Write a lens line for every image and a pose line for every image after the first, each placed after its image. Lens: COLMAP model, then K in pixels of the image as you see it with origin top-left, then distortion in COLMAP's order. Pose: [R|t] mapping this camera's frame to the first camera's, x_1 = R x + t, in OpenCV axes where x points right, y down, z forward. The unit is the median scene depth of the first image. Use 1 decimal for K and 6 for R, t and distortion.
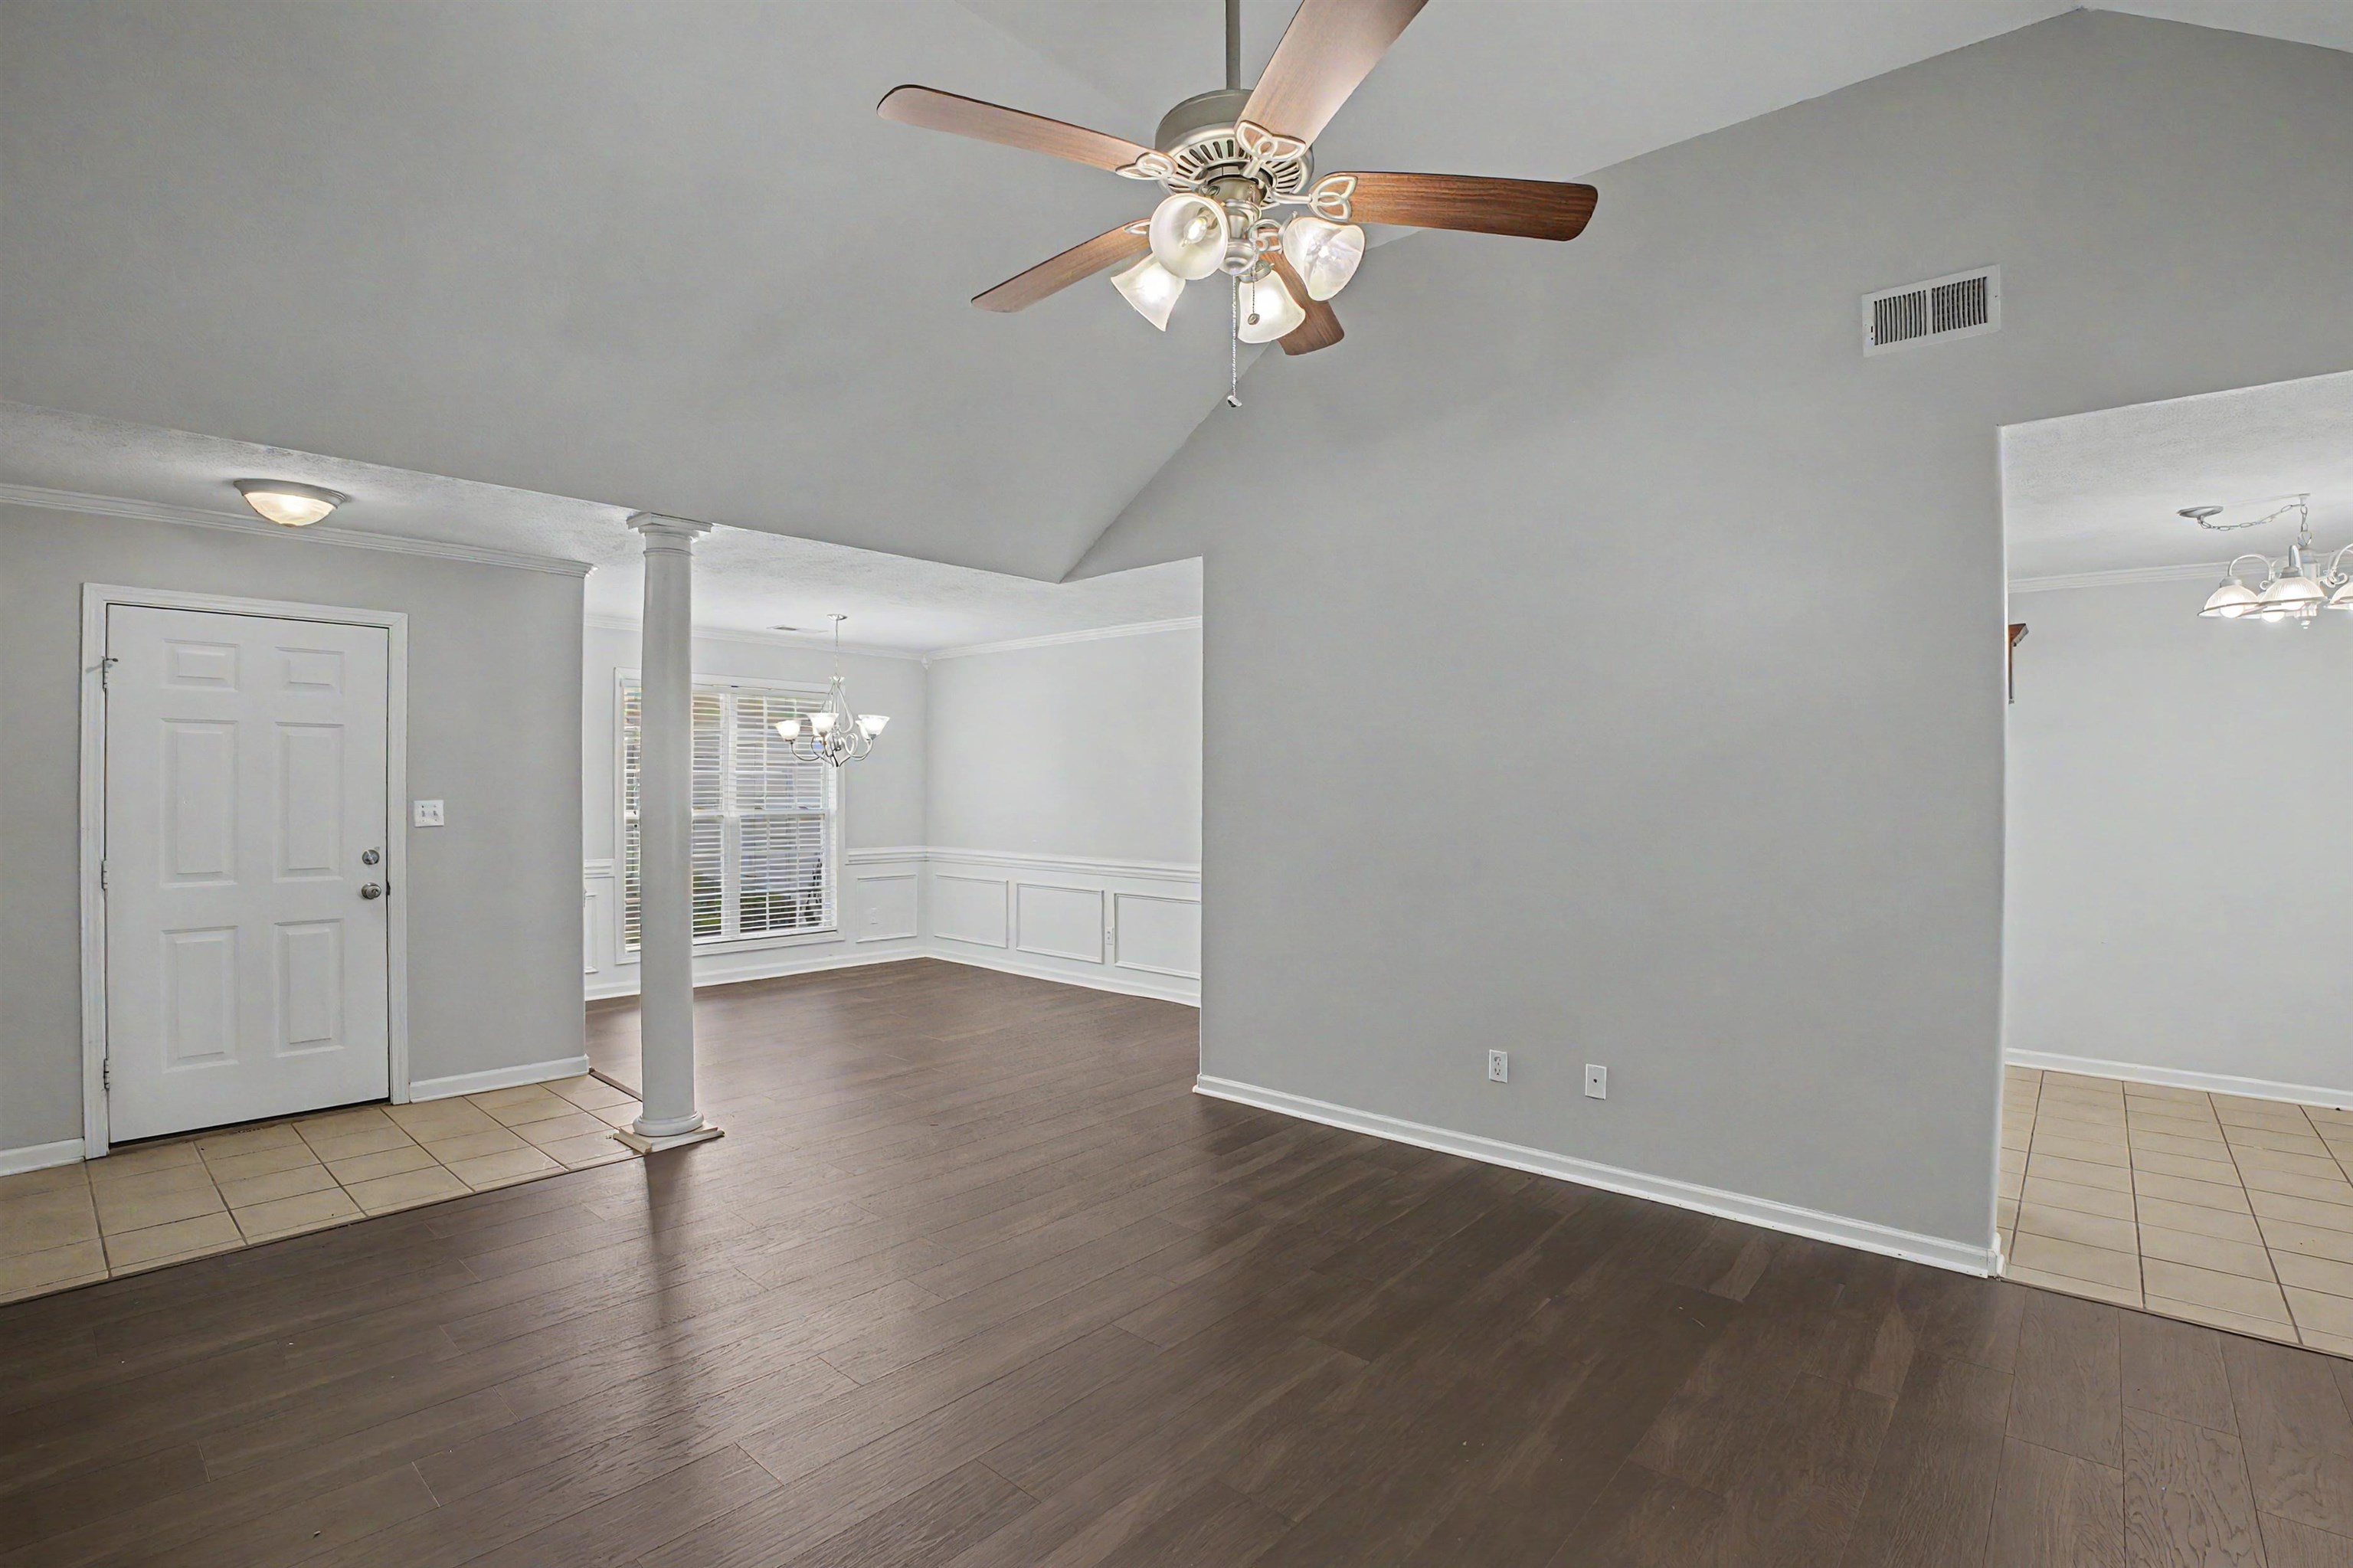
lens RADIAL K [[1046.7, 0, 1169.3], [0, 1046.7, 787.6], [0, 0, 1]] dist [-0.001504, -0.000001]
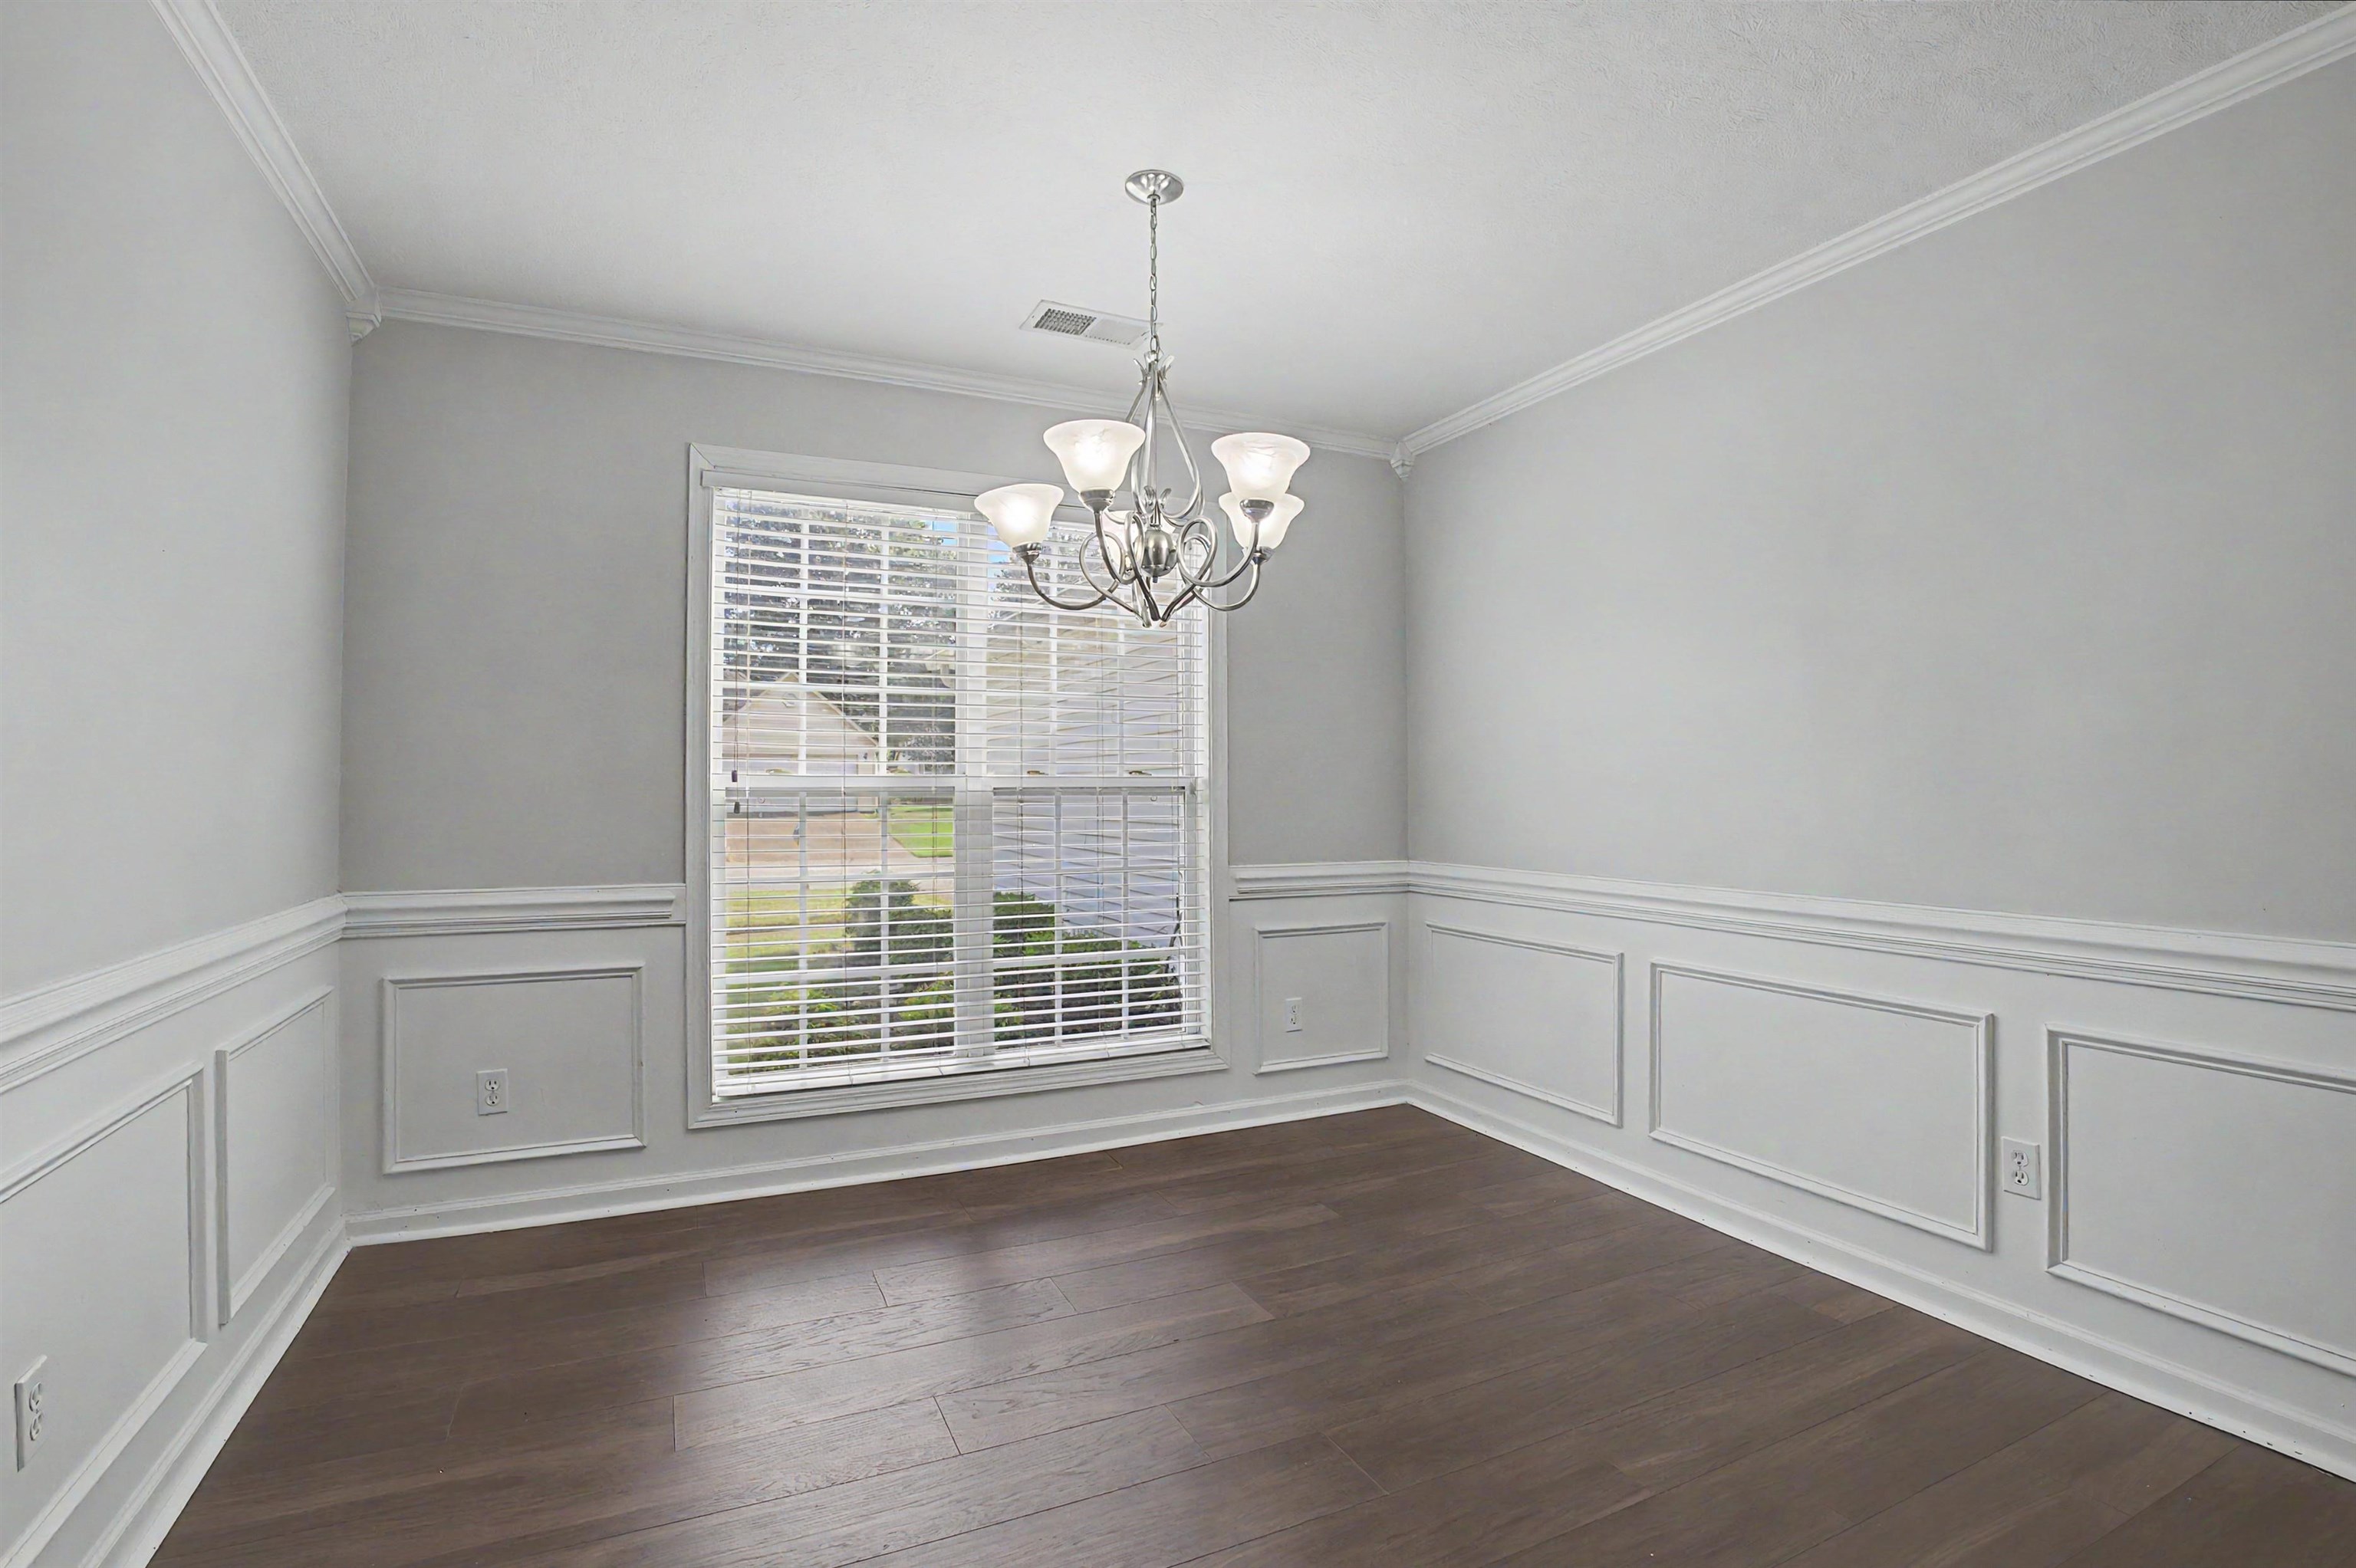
lens RADIAL K [[1118.3, 0, 1170.4], [0, 1118.3, 789.8], [0, 0, 1]] dist [-0.027061, 0.000068]
pose [[0.915999, -0.008665, -0.401088, -0.142013], [0.008511, 0.999961, -0.002166, 0.027694], [0.401091, -0.001430, 0.916037, 0.558365]]
